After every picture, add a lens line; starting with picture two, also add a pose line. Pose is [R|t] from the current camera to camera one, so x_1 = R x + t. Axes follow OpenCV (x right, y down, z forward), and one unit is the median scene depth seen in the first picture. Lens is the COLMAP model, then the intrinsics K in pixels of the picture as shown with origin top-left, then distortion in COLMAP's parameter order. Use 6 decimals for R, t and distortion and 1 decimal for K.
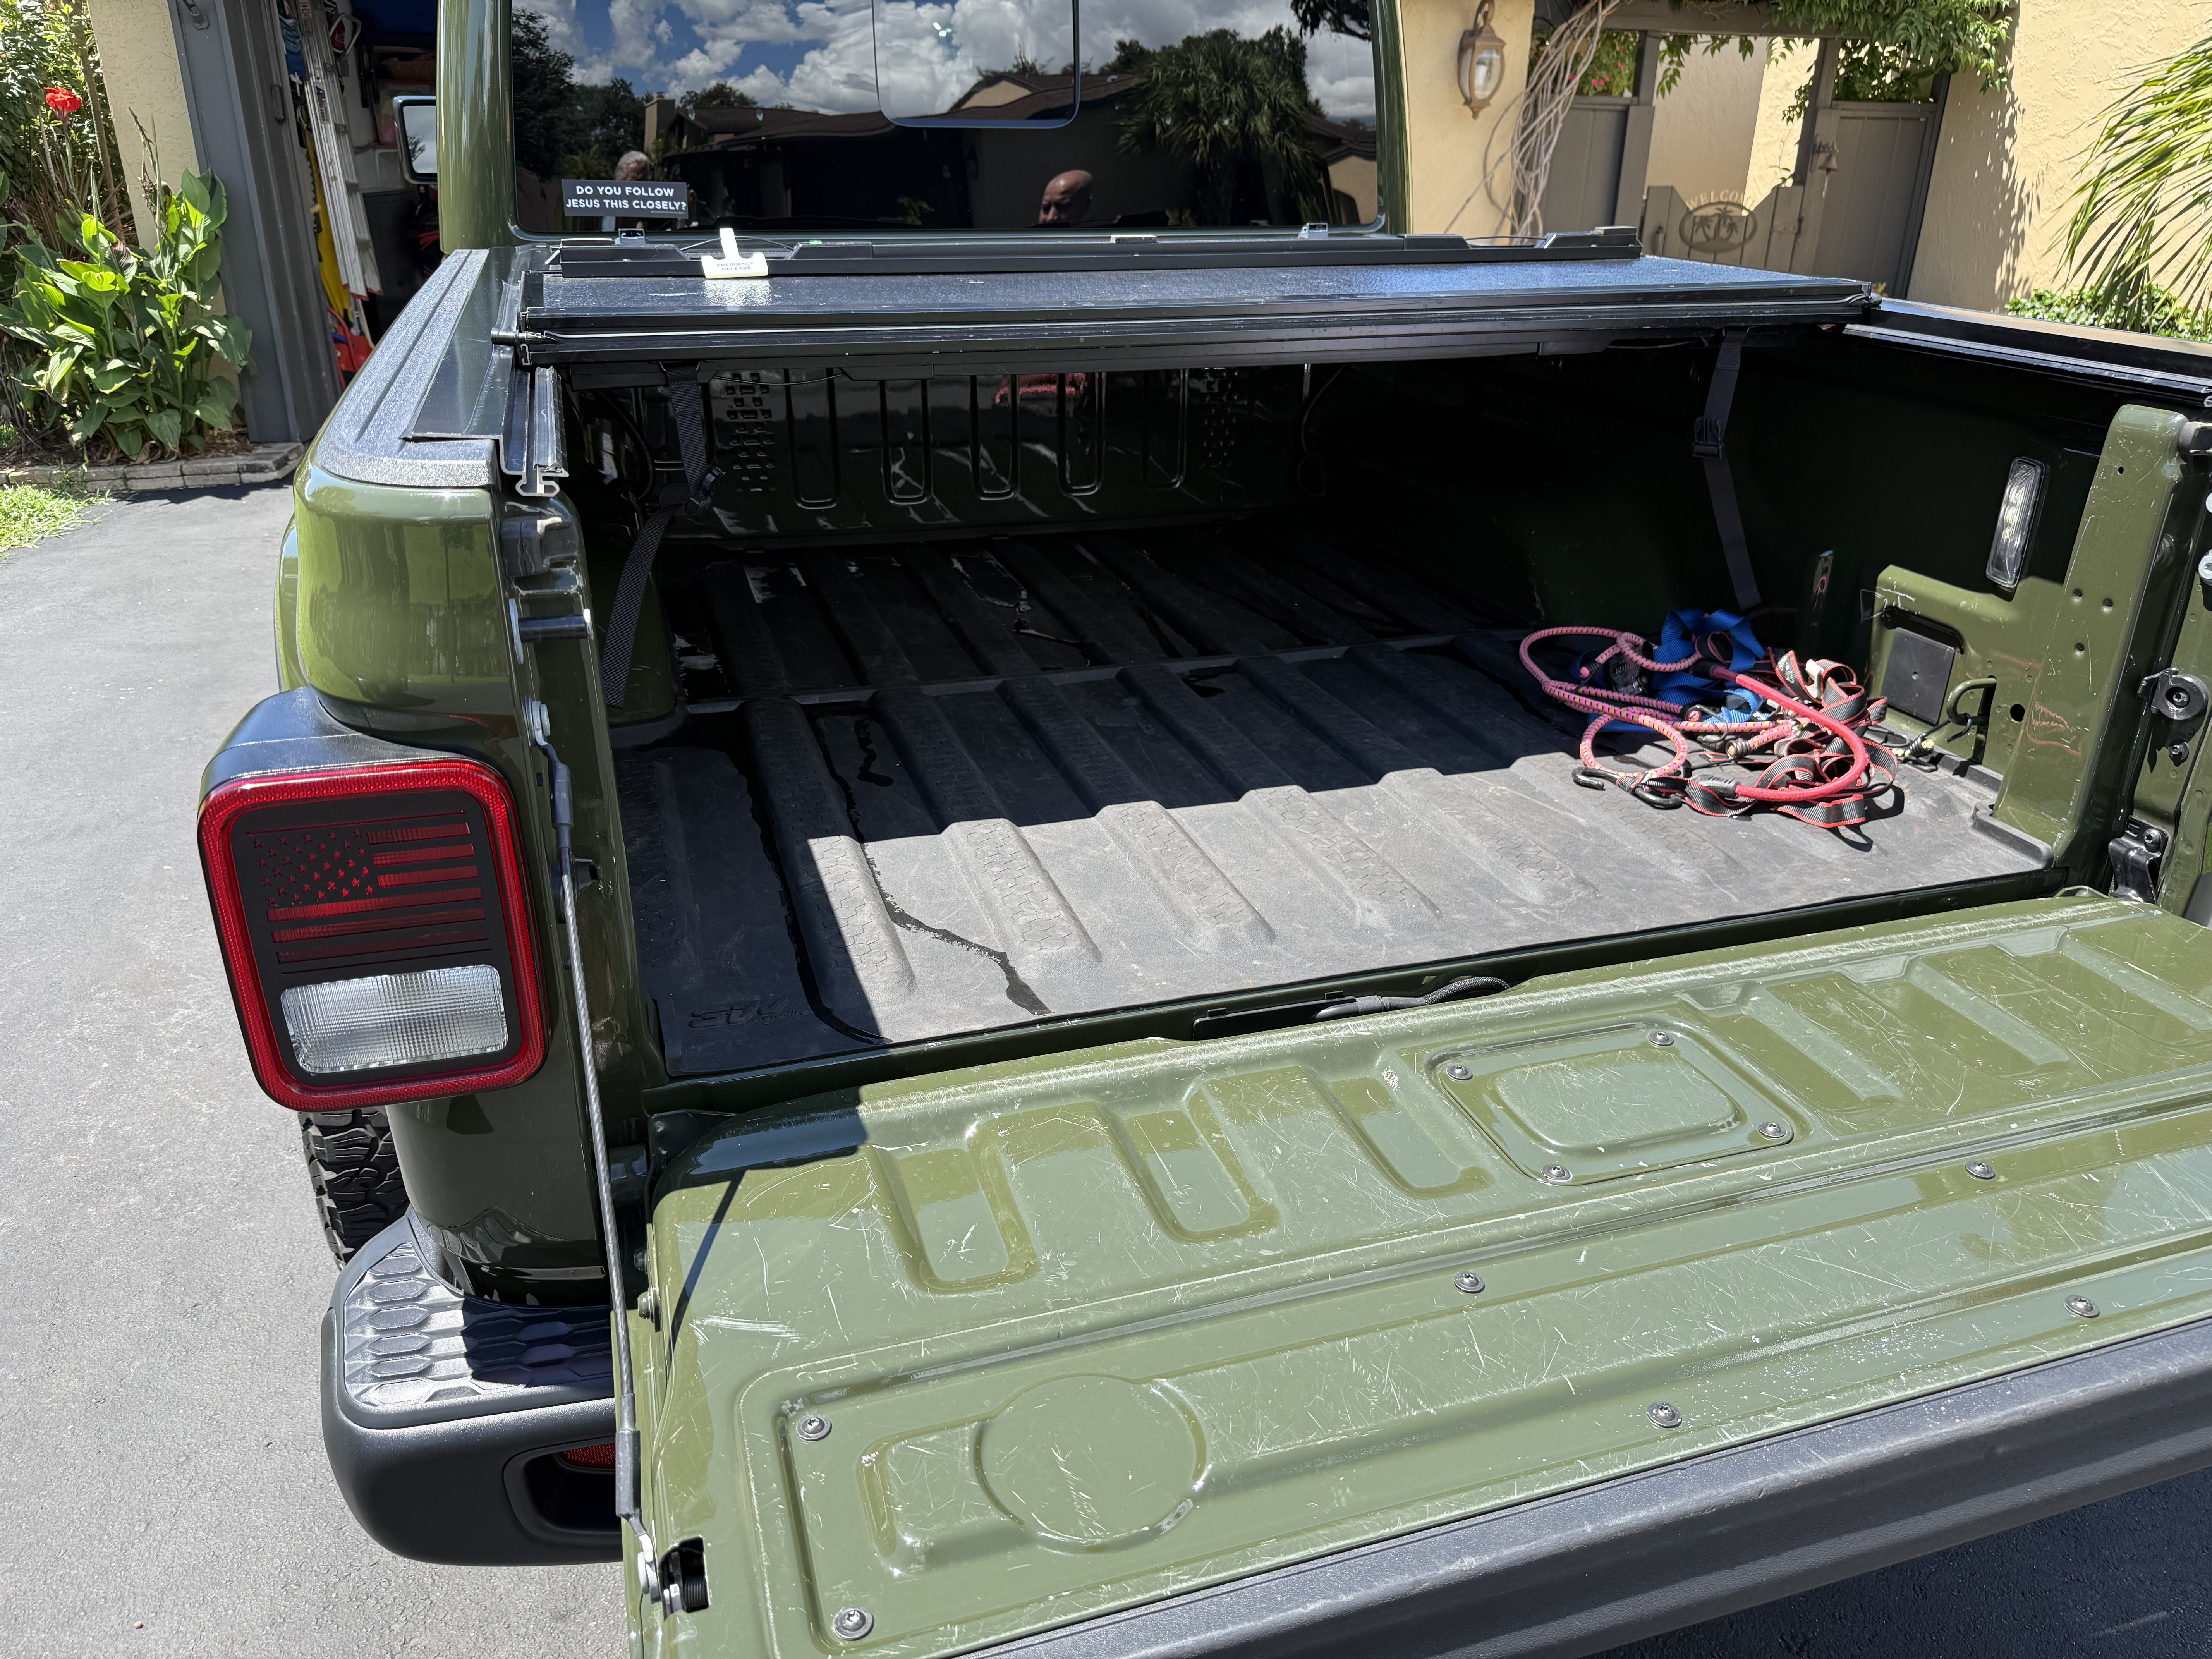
lens RADIAL K [[1649.3, 0, 1106.0], [0, 1649.3, 829.5], [0, 0, 1]] dist [0.020801, -0.034640]
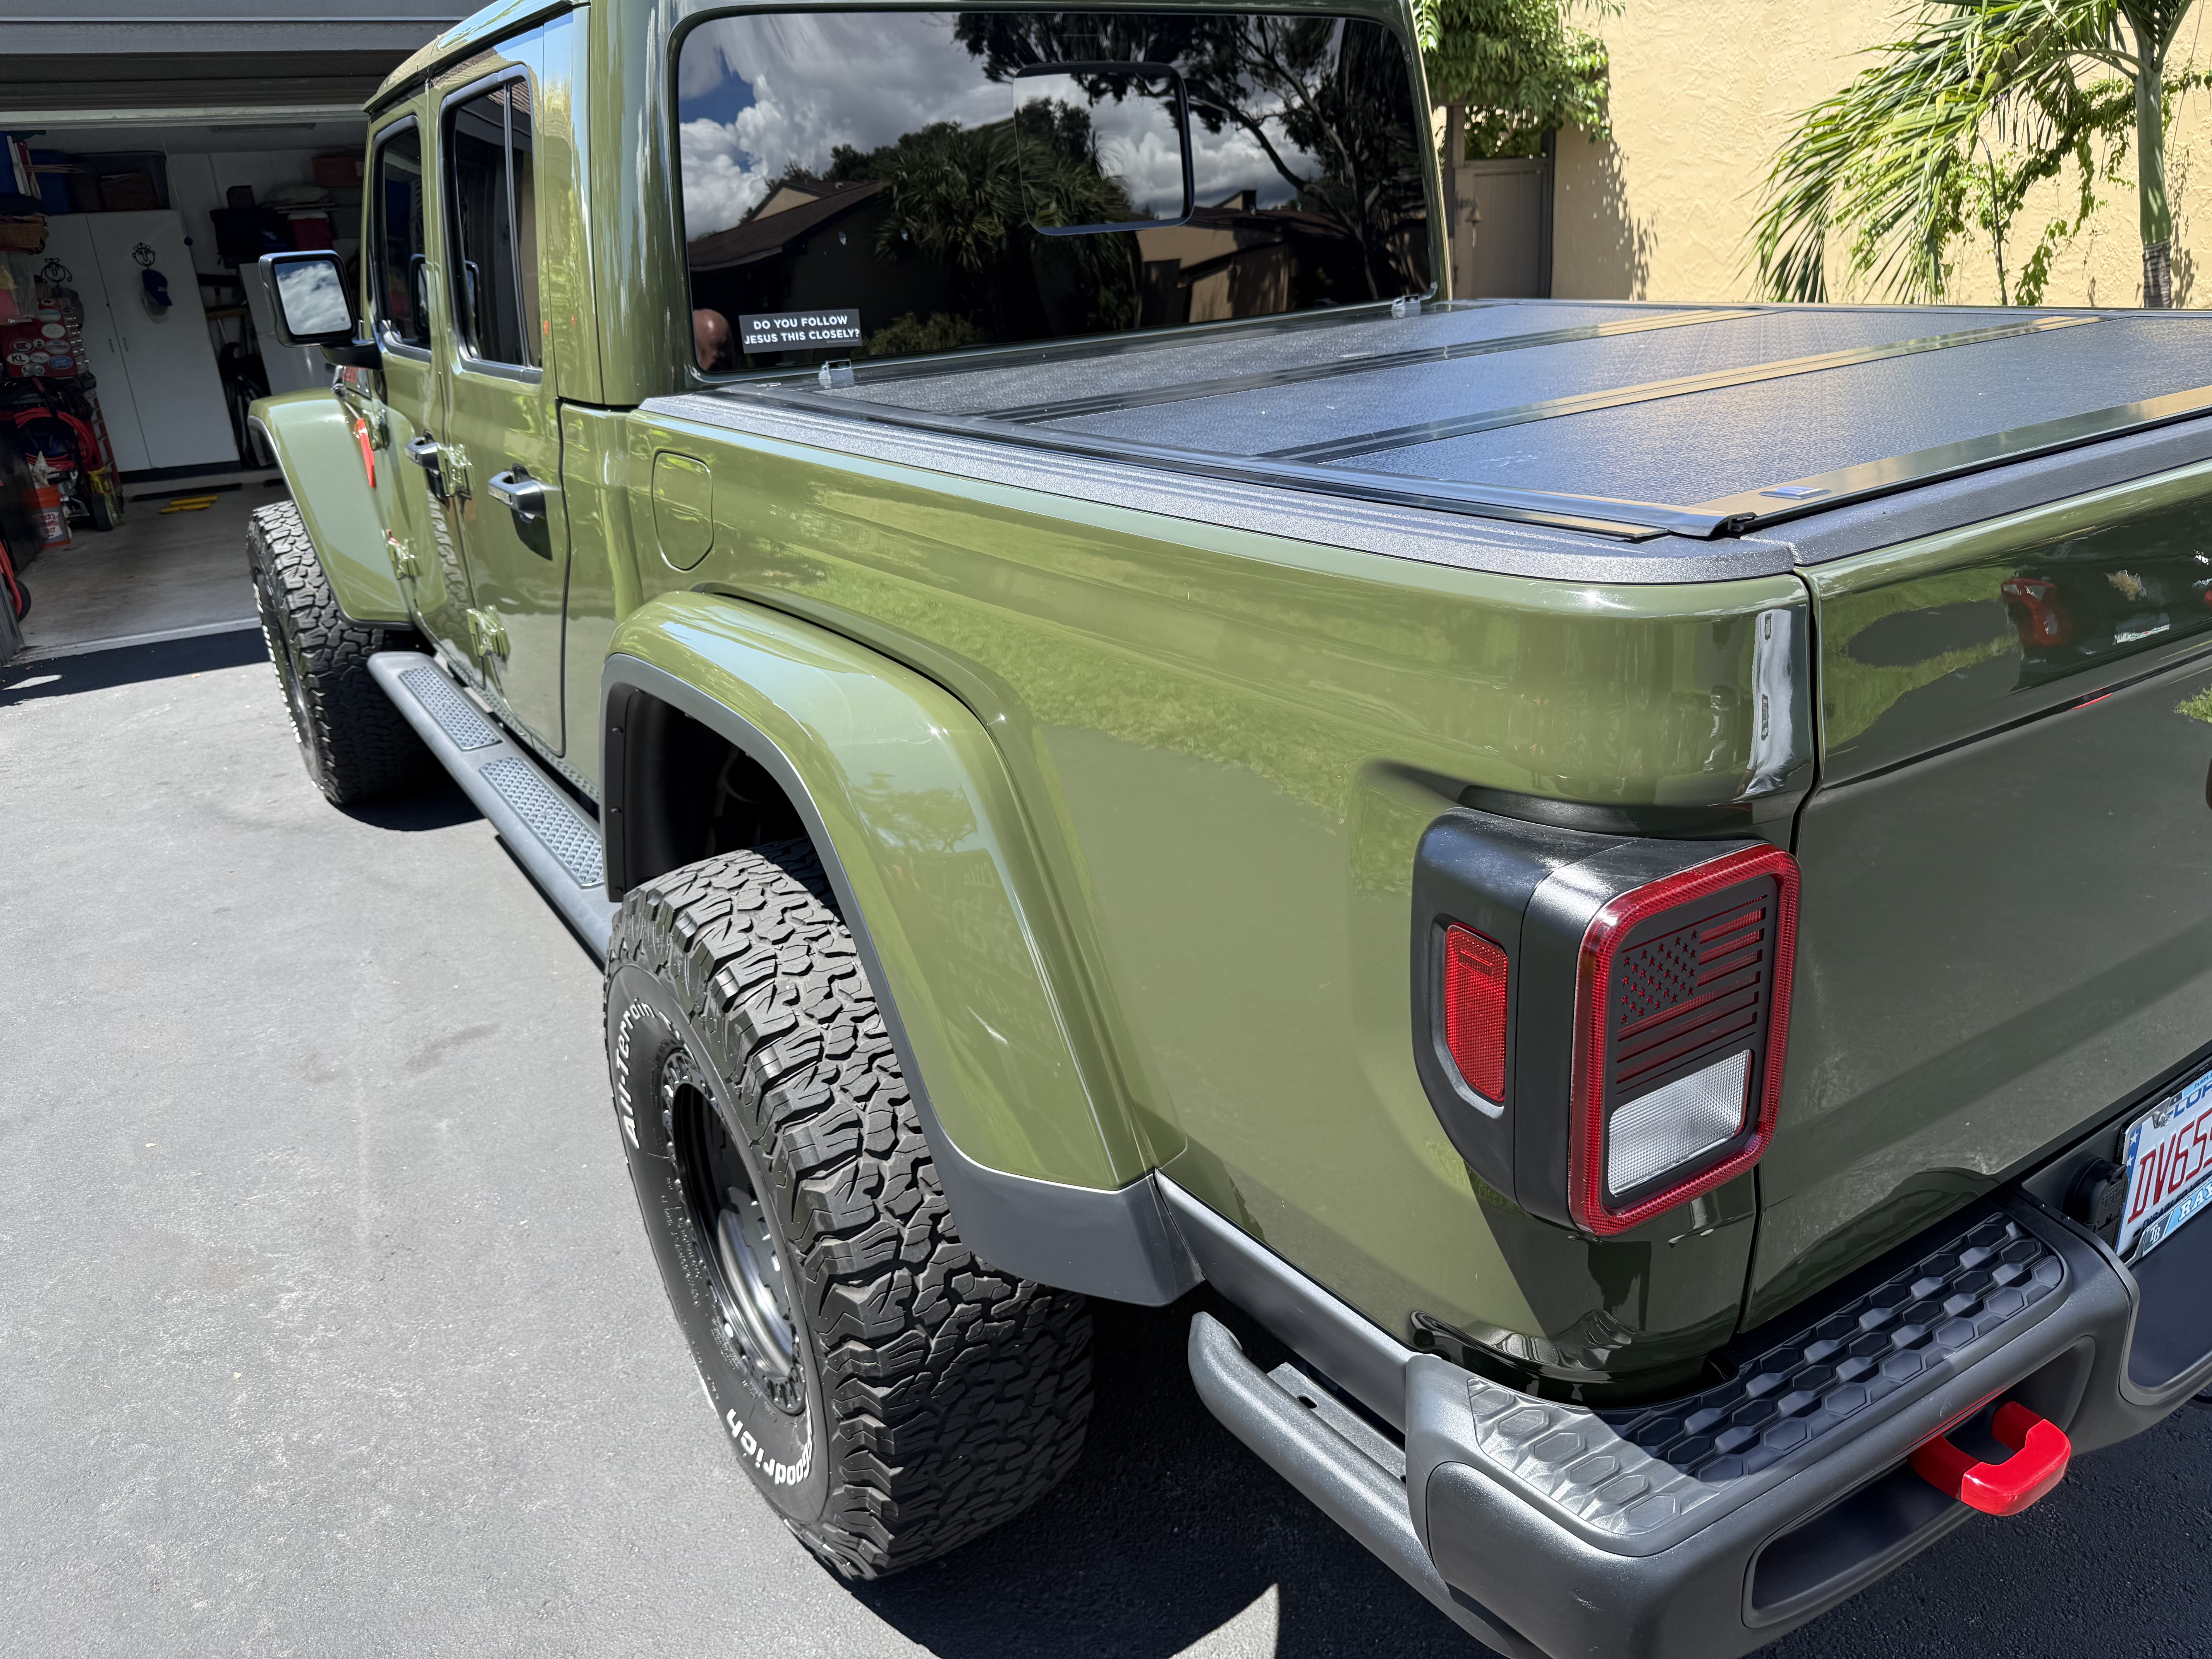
lens RADIAL K [[1649.3, 0, 1106.0], [0, 1649.3, 829.5], [0, 0, 1]] dist [0.020801, -0.034640]
pose [[0.951211, -0.166705, 0.259630, -0.179517], [0.178722, 0.983626, -0.023215, -0.017974], [-0.251509, 0.068484, 0.965429, 0.020609]]
